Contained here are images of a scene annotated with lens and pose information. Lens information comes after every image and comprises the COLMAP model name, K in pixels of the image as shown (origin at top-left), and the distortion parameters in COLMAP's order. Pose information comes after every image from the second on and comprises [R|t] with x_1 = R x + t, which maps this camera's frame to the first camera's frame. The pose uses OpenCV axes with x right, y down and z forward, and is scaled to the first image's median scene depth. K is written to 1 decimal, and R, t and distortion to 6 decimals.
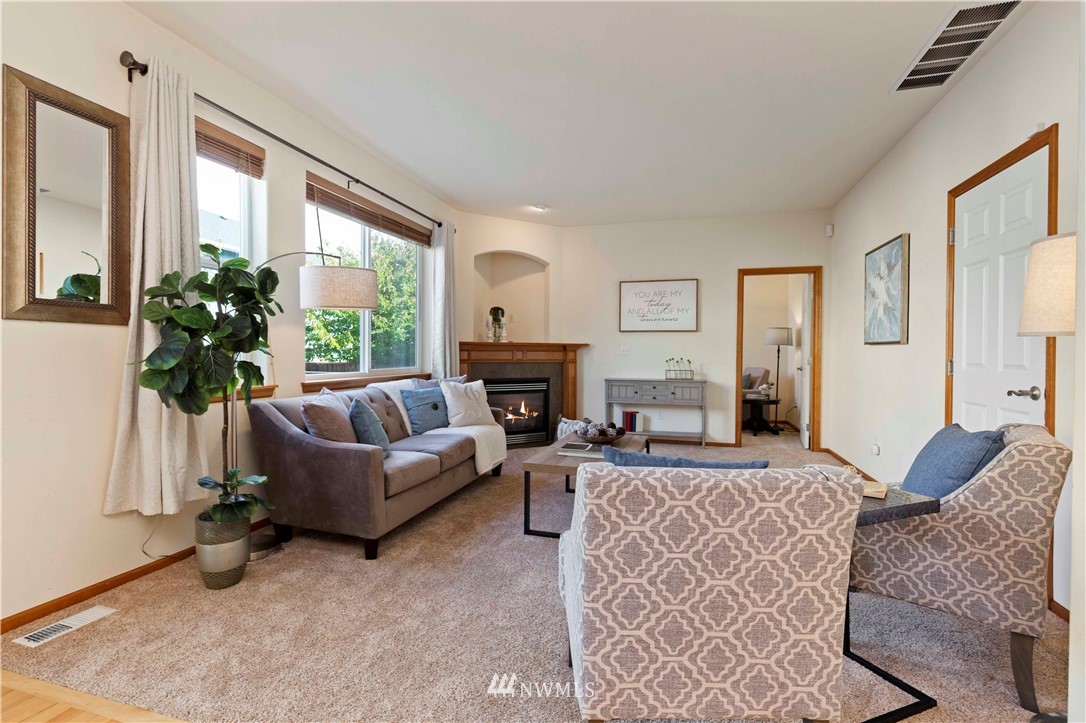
lens RADIAL K [[492.2, 0, 537.8], [0, 492.2, 357.7], [0, 0, 1]] dist [0.009274, -0.002703]
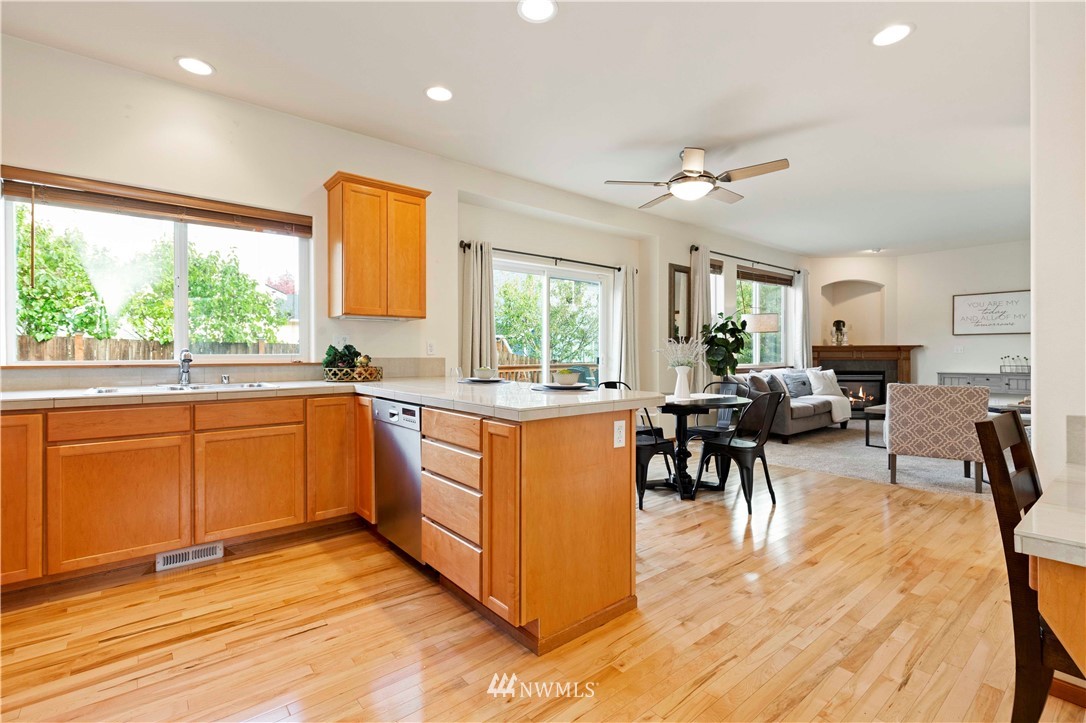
lens RADIAL K [[492.2, 0, 545.2], [0, 492.2, 356.9], [0, 0, 1]] dist [0.009274, -0.002703]
pose [[0.831002, -0.006731, -0.556228, 0.006722], [0.003085, 0.999967, -0.007490, 0.017131], [0.556261, 0.004508, 0.830996, -1.208046]]
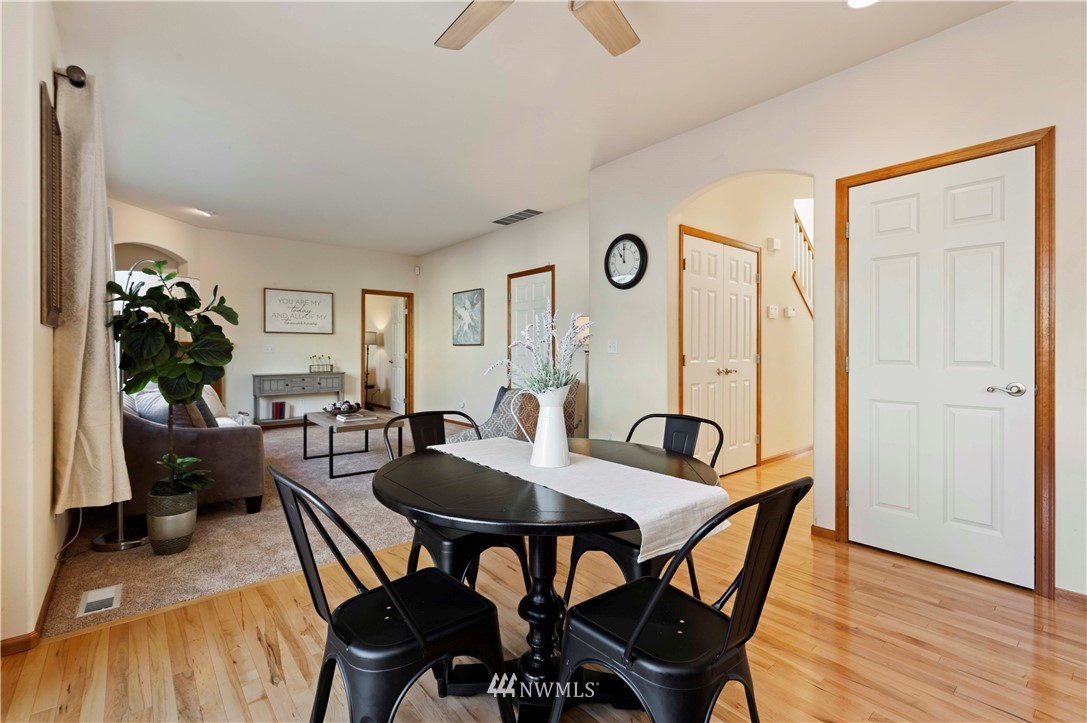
lens RADIAL K [[492.7, 0, 538.9], [0, 492.7, 350.8], [0, 0, 1]] dist [0.009274, -0.002703]
pose [[0.556079, -0.006476, 0.831104, -0.807105], [0.013717, 0.999905, -0.001387, -0.002160], [-0.831017, 0.012171, 0.556115, -0.271517]]
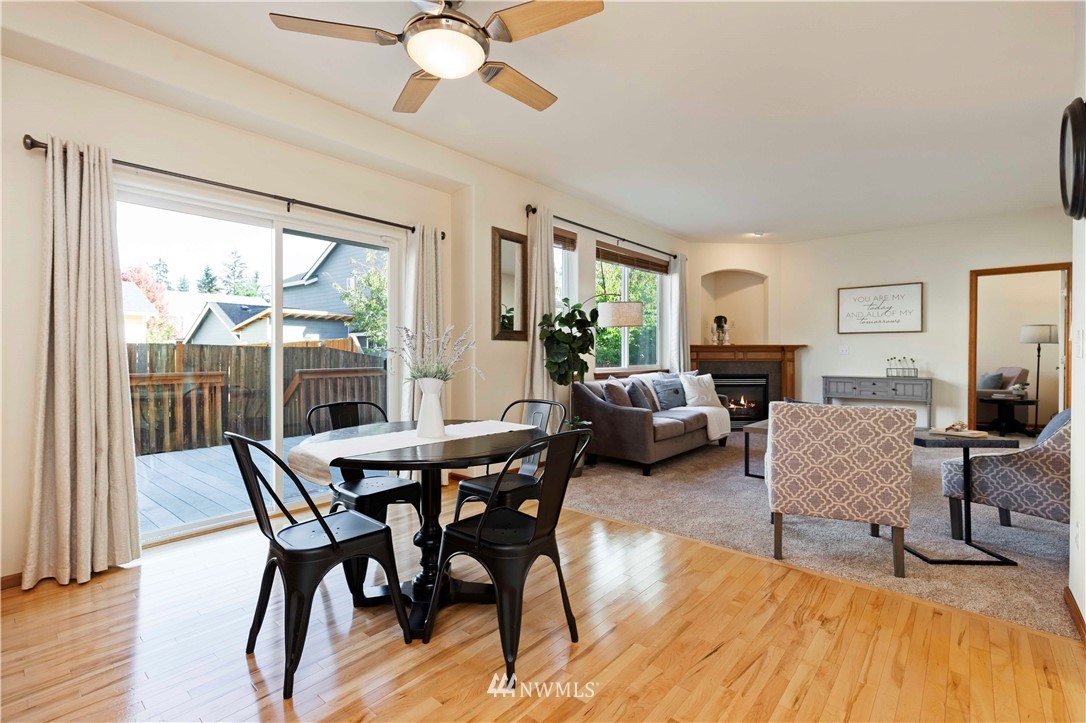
lens RADIAL K [[492.2, 0, 541.7], [0, 492.2, 355.9], [0, 0, 1]] dist [0.009274, -0.002703]
pose [[0.912994, -0.005240, -0.407940, 0.019441], [0.002482, 0.999970, -0.007289, 0.007043], [0.407966, 0.005642, 0.912980, -0.553673]]
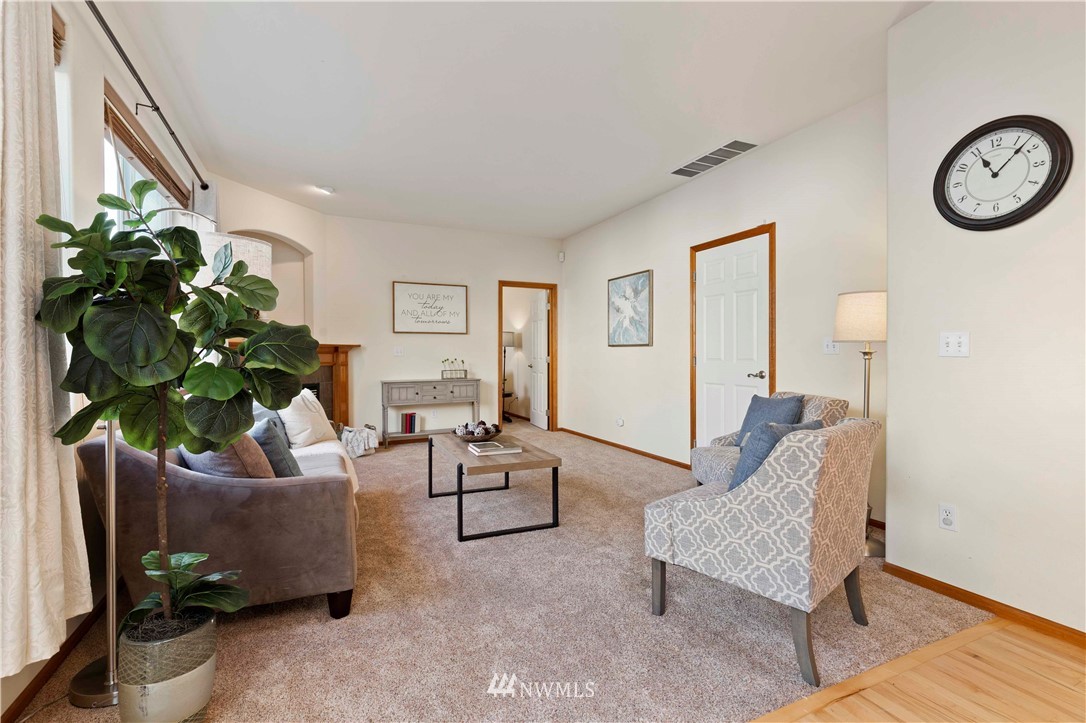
lens RADIAL K [[492.2, 0, 539.1], [0, 492.2, 356.2], [0, 0, 1]] dist [0.009274, -0.002703]
pose [[0.749994, -0.012214, 0.661331, -0.503222], [0.015617, 0.999878, 0.000756, -0.004919], [-0.661260, 0.009761, 0.750093, 0.155531]]
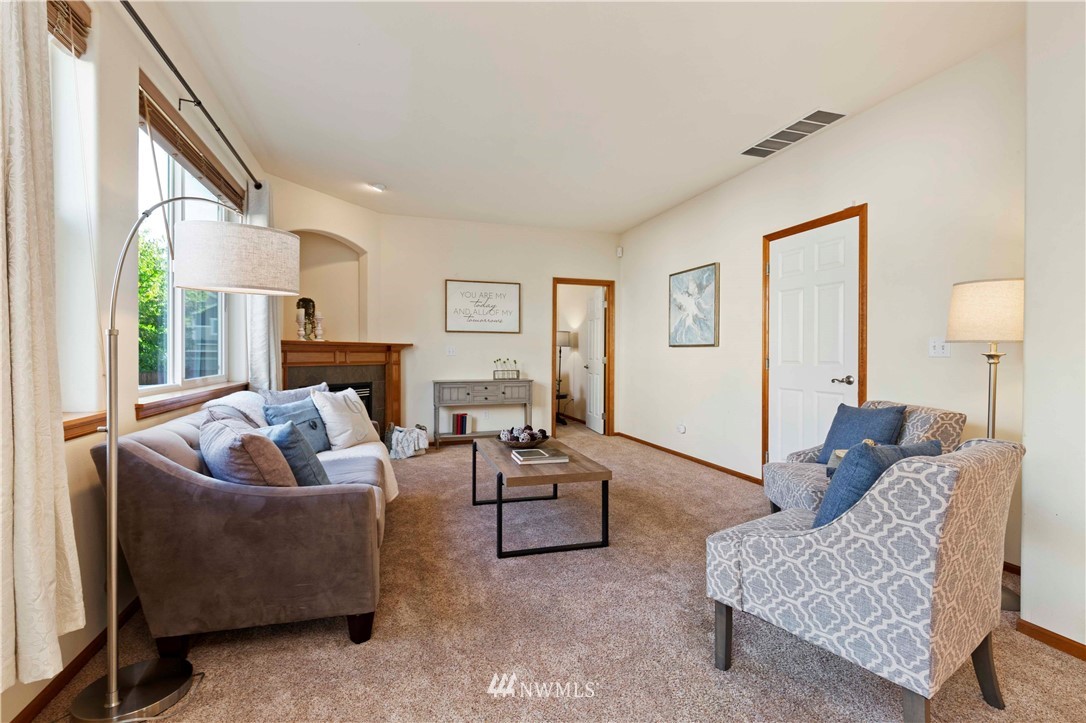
lens RADIAL K [[492.2, 0, 539.5], [0, 492.2, 355.6], [0, 0, 1]] dist [0.009274, -0.002703]
pose [[0.825527, -0.005796, 0.564332, -0.429789], [0.008382, 0.999963, -0.001992, -0.005355], [-0.564300, 0.006375, 0.825545, 0.206187]]
